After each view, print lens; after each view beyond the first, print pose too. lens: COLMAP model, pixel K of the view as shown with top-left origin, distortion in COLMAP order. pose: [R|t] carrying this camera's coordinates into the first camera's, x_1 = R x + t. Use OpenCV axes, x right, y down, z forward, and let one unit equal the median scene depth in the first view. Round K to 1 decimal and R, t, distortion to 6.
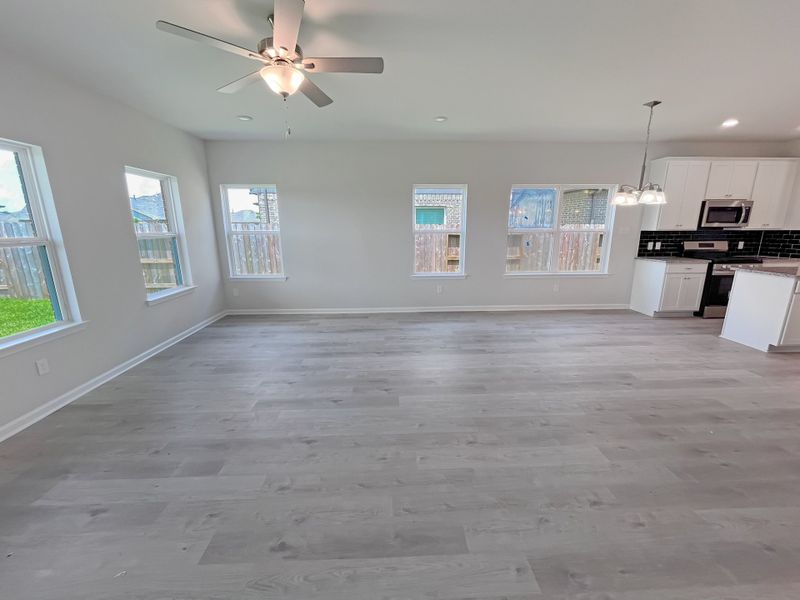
lens RADIAL K [[322.2, 0, 398.0], [0, 322.2, 299.4], [0, 0, 1]] dist [-0.003186, 0.000165]
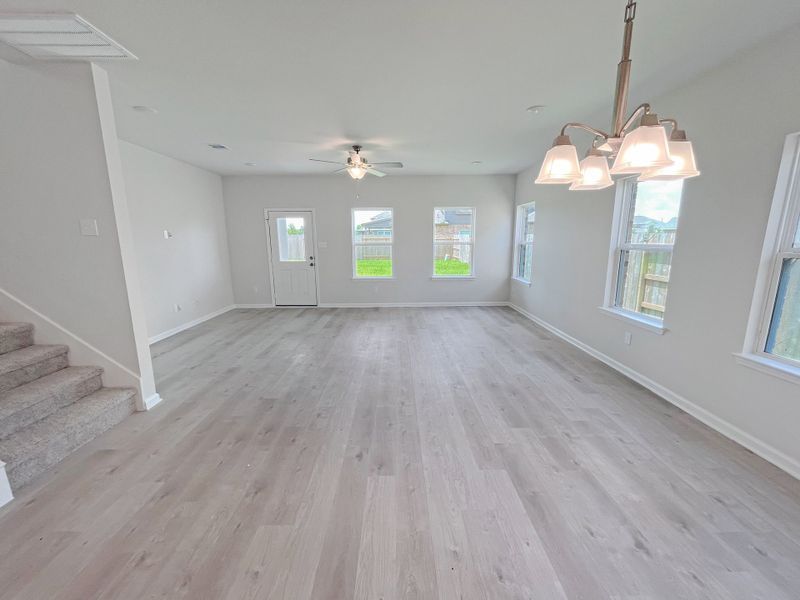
lens RADIAL K [[322.2, 0, 397.3], [0, 322.2, 299.5], [0, 0, 1]] dist [-0.003186, 0.000165]
pose [[-0.017500, 0.194023, -0.980841, 1.065957], [-0.217521, 0.956756, 0.193140, -0.184881], [0.975899, 0.216733, 0.025461, 0.772357]]
